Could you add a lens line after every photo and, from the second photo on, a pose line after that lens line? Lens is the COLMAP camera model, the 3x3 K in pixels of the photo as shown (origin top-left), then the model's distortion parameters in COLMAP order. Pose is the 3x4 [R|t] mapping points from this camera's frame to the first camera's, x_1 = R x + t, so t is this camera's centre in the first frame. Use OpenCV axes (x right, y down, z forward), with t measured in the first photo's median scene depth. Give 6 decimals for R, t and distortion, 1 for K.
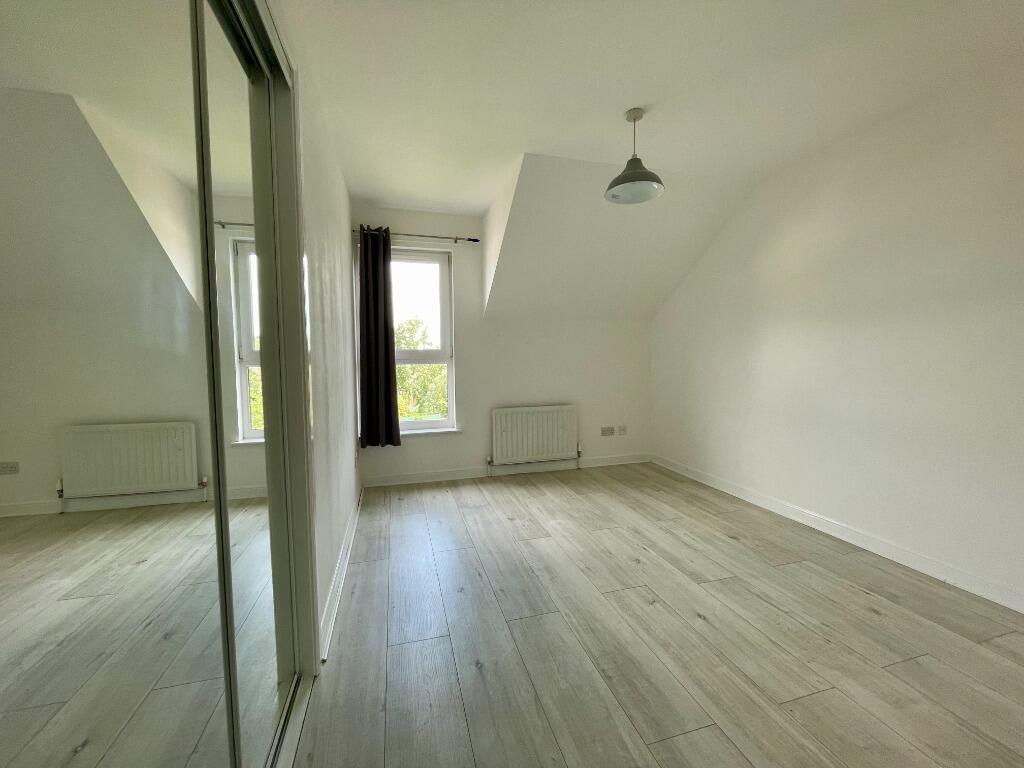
lens RADIAL K [[415.7, 0, 510.5], [0, 415.7, 383.1], [0, 0, 1]] dist [0.000866, 0.000323]
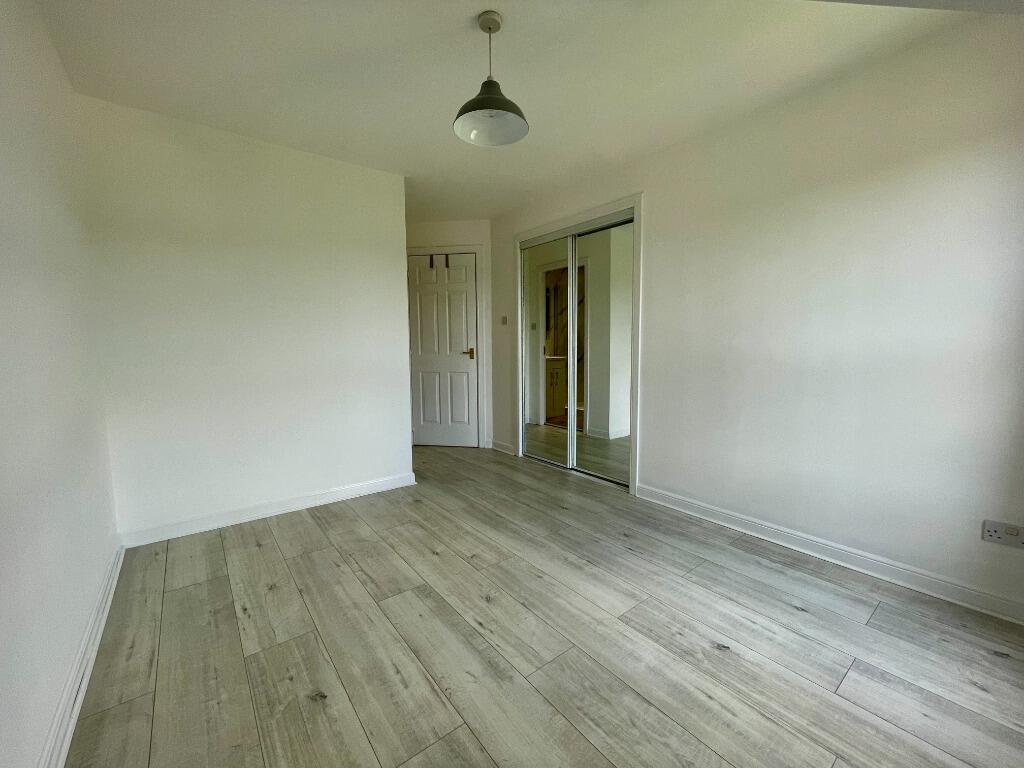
lens RADIAL K [[415.7, 0, 510.5], [0, 415.7, 383.1], [0, 0, 1]] dist [0.000866, 0.000323]
pose [[-0.924373, 0.054602, -0.377562, 0.591561], [-0.007065, 0.987084, 0.160047, -0.119753], [0.381425, 0.150611, -0.912048, 1.823234]]
